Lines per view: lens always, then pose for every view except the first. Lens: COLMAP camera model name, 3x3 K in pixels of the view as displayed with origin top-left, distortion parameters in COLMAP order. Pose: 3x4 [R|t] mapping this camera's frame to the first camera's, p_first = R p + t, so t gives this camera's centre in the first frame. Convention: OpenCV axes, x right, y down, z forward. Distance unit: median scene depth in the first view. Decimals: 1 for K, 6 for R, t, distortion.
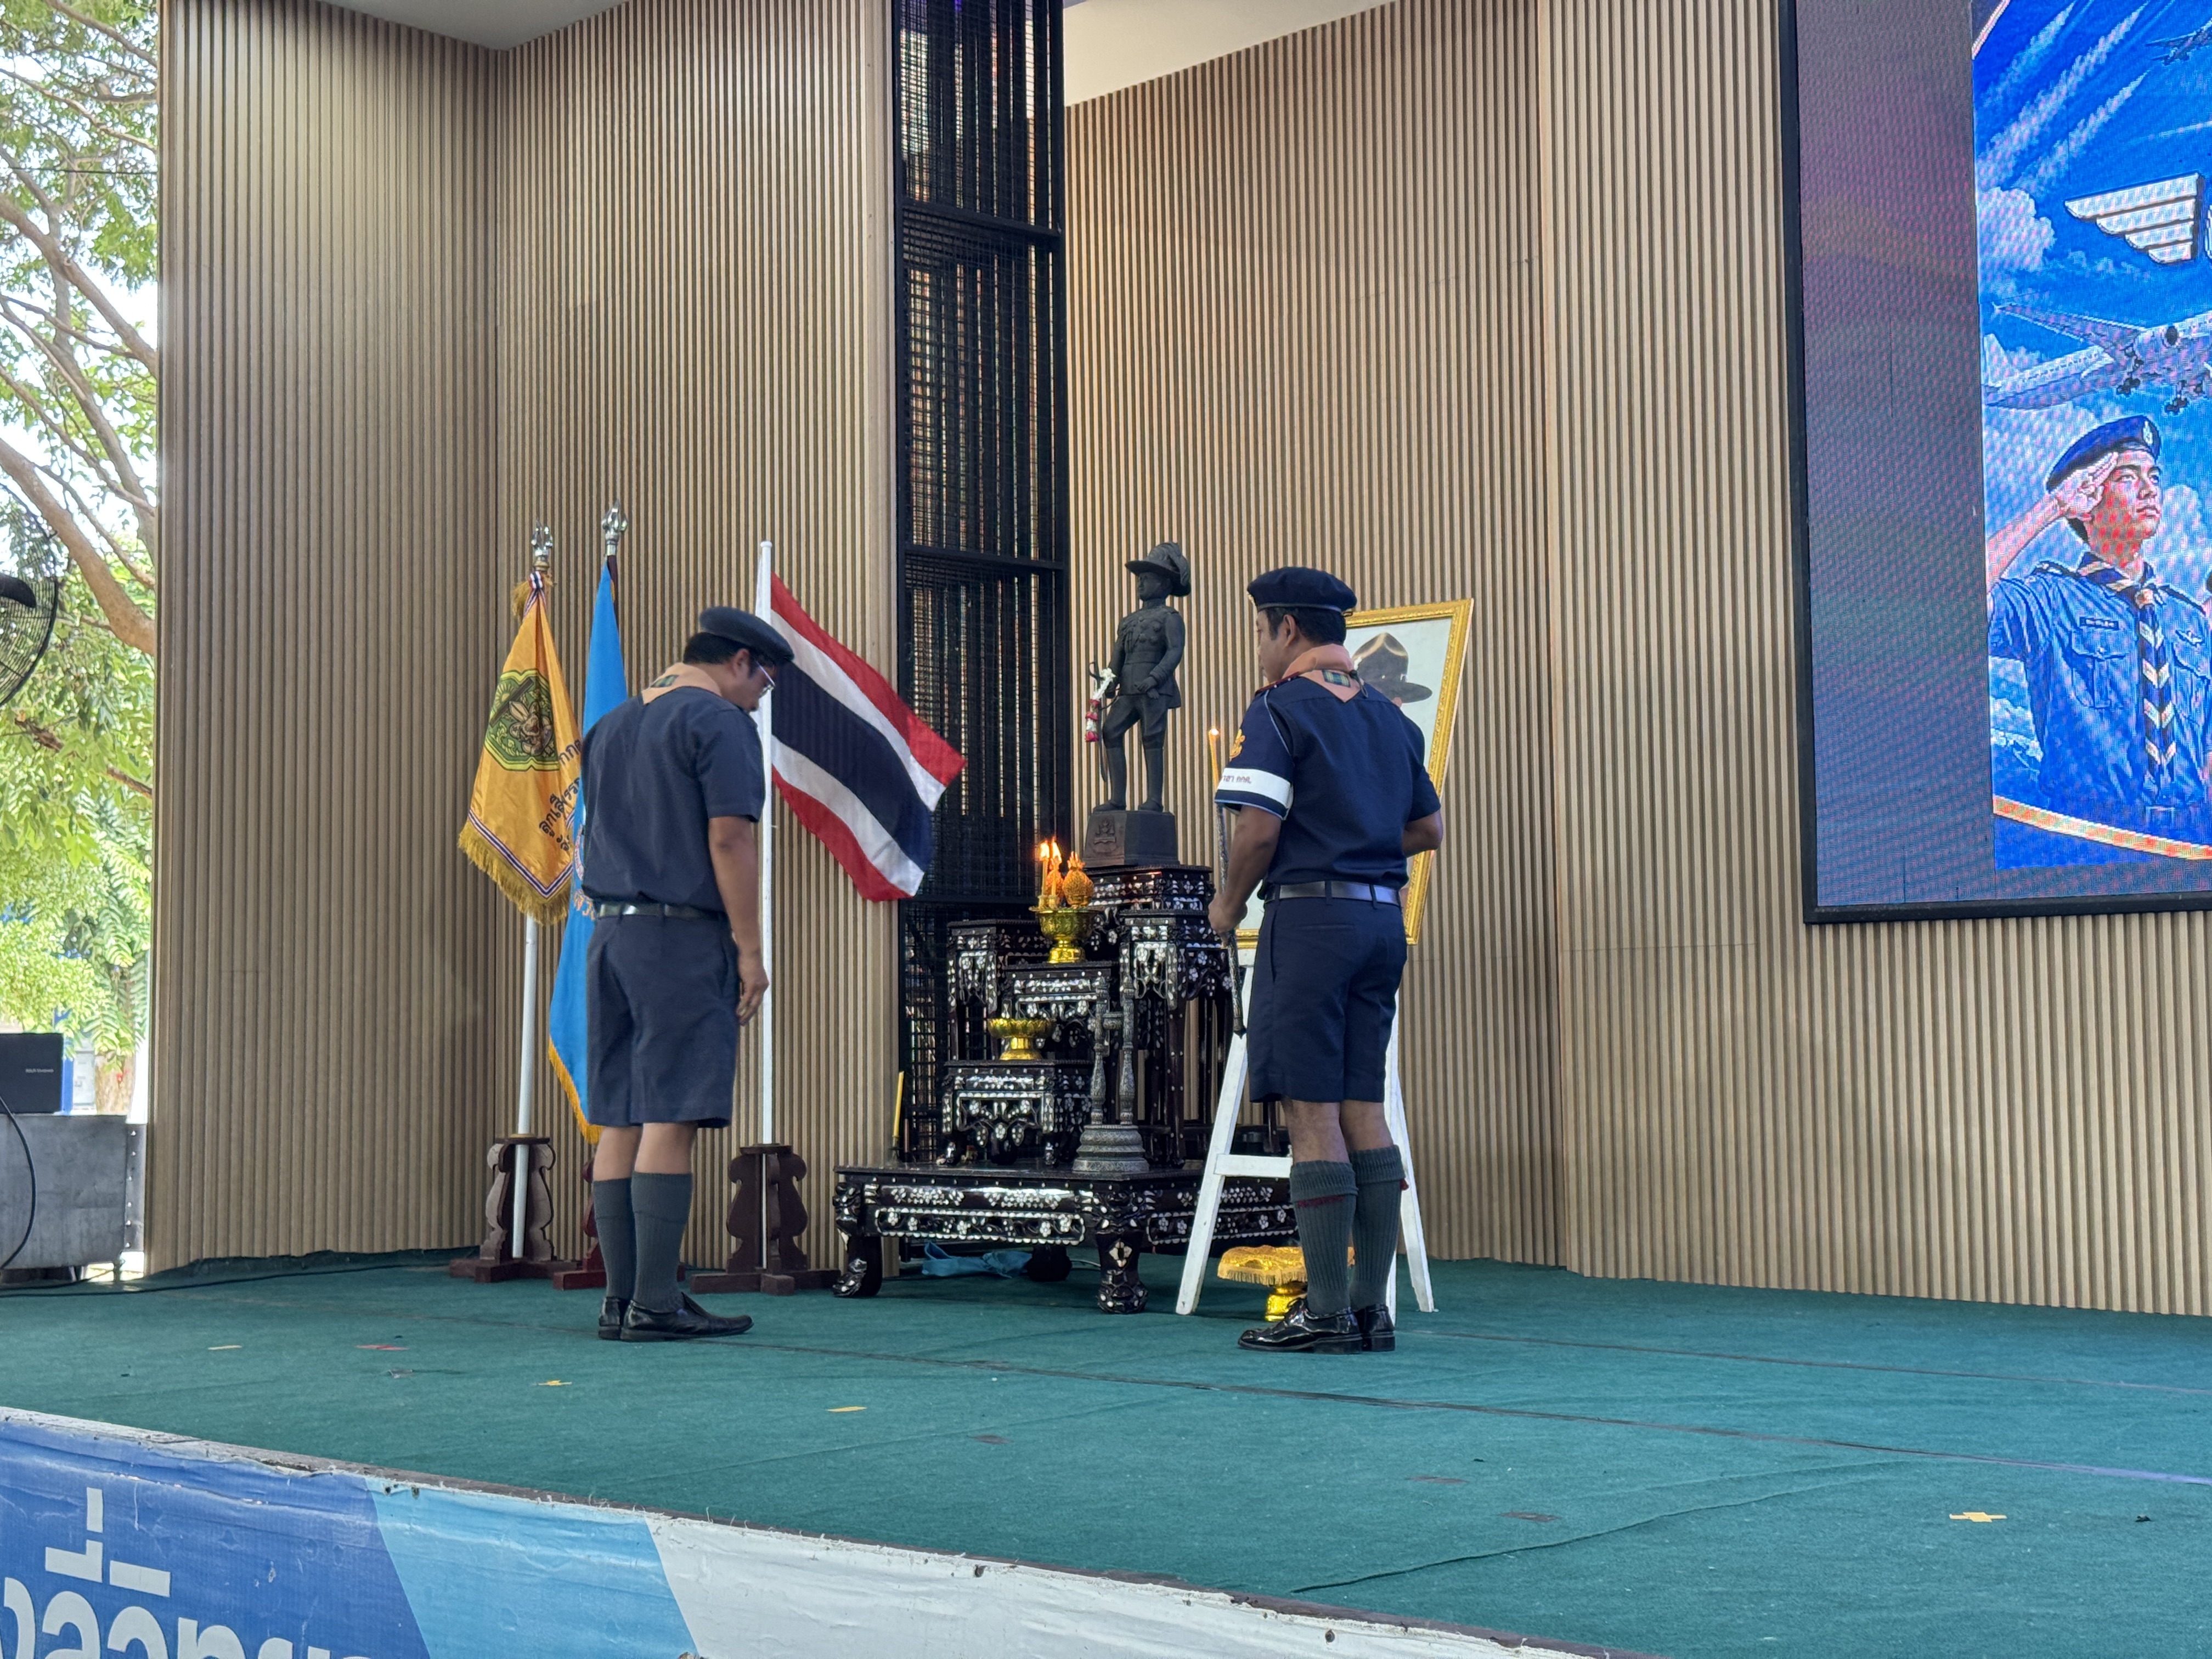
lens RADIAL K [[3103.8, 0, 1079.1], [0, 3103.8, 786.8], [0, 0, 1]] dist [0.111071, 0.000000]
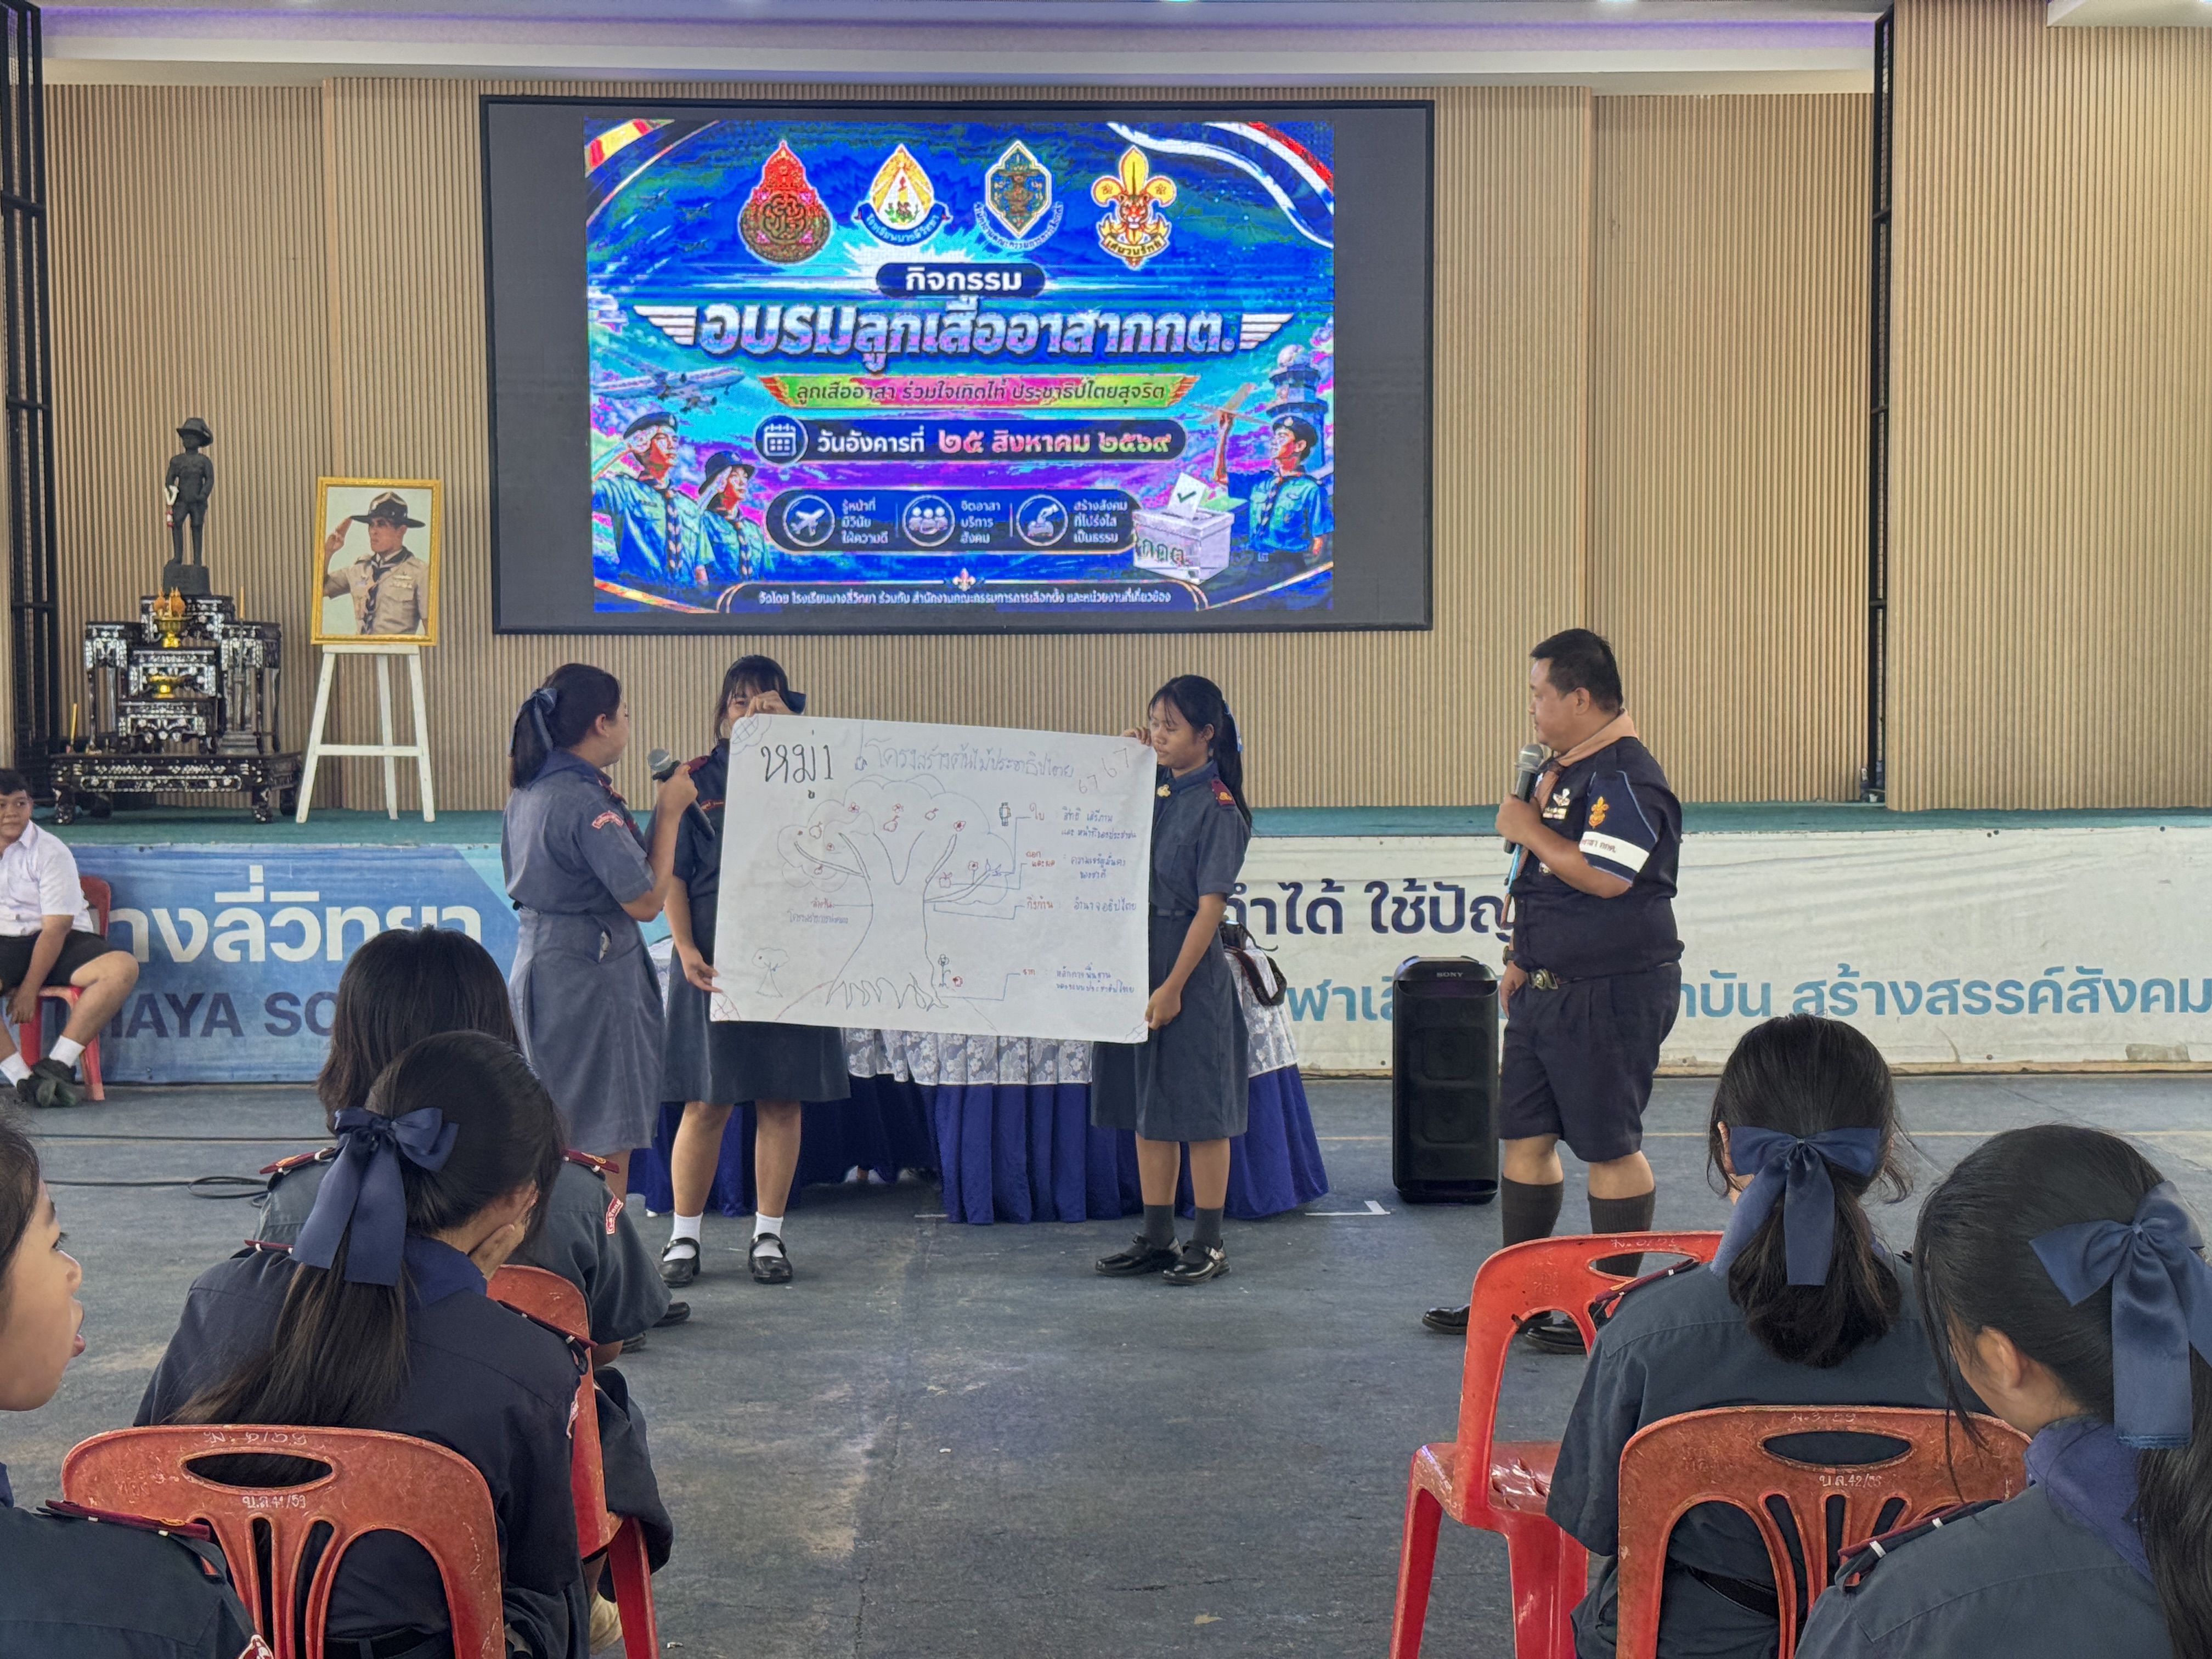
lens RADIAL K [[3103.8, 0, 1103.2], [0, 3103.8, 830.0], [0, 0, 1]] dist [0.111071, 0.000000]
pose [[0.682249, -0.025276, 0.730683, -1.037732], [-0.064866, 0.993368, 0.094929, -0.050840], [-0.728237, -0.112161, 0.676085, -0.727217]]
